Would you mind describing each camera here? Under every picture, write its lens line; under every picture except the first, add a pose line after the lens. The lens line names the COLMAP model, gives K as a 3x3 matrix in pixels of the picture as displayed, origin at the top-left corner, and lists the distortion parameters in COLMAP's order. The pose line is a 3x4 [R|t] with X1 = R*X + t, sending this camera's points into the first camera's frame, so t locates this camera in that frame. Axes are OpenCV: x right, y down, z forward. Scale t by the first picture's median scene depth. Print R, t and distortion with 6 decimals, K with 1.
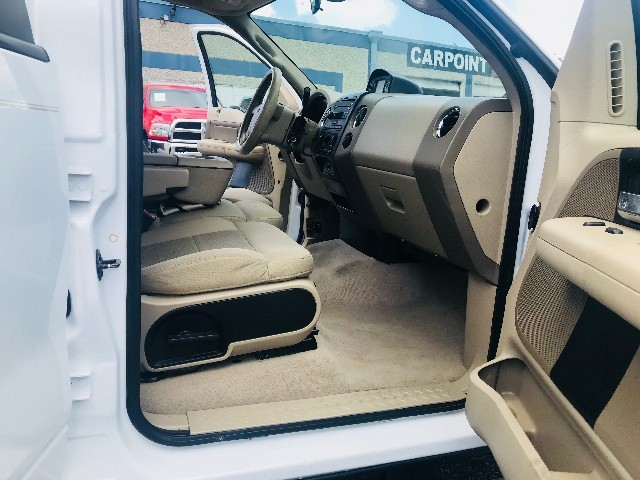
lens RADIAL K [[535.4, 0, 314.8], [0, 535.4, 233.2], [0, 0, 1]] dist [0.010612, -0.010177]
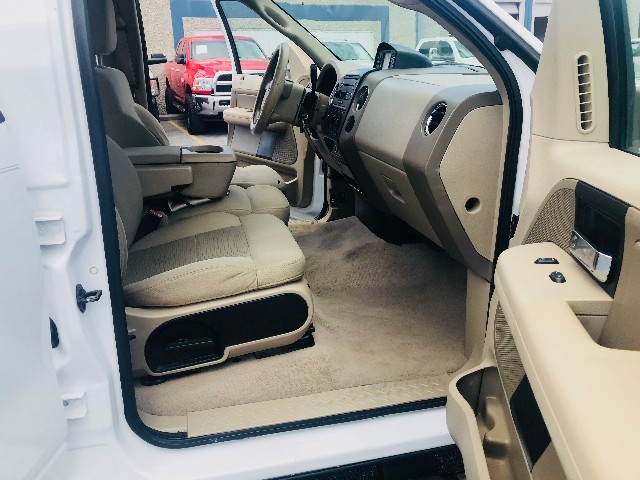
lens RADIAL K [[535.4, 0, 314.8], [0, 535.4, 233.2], [0, 0, 1]] dist [0.010612, -0.010177]
pose [[0.992745, -0.035034, -0.115022, 0.133206], [0.048370, 0.992155, 0.115276, -0.119757], [0.110081, -0.120003, 0.986652, 0.005818]]
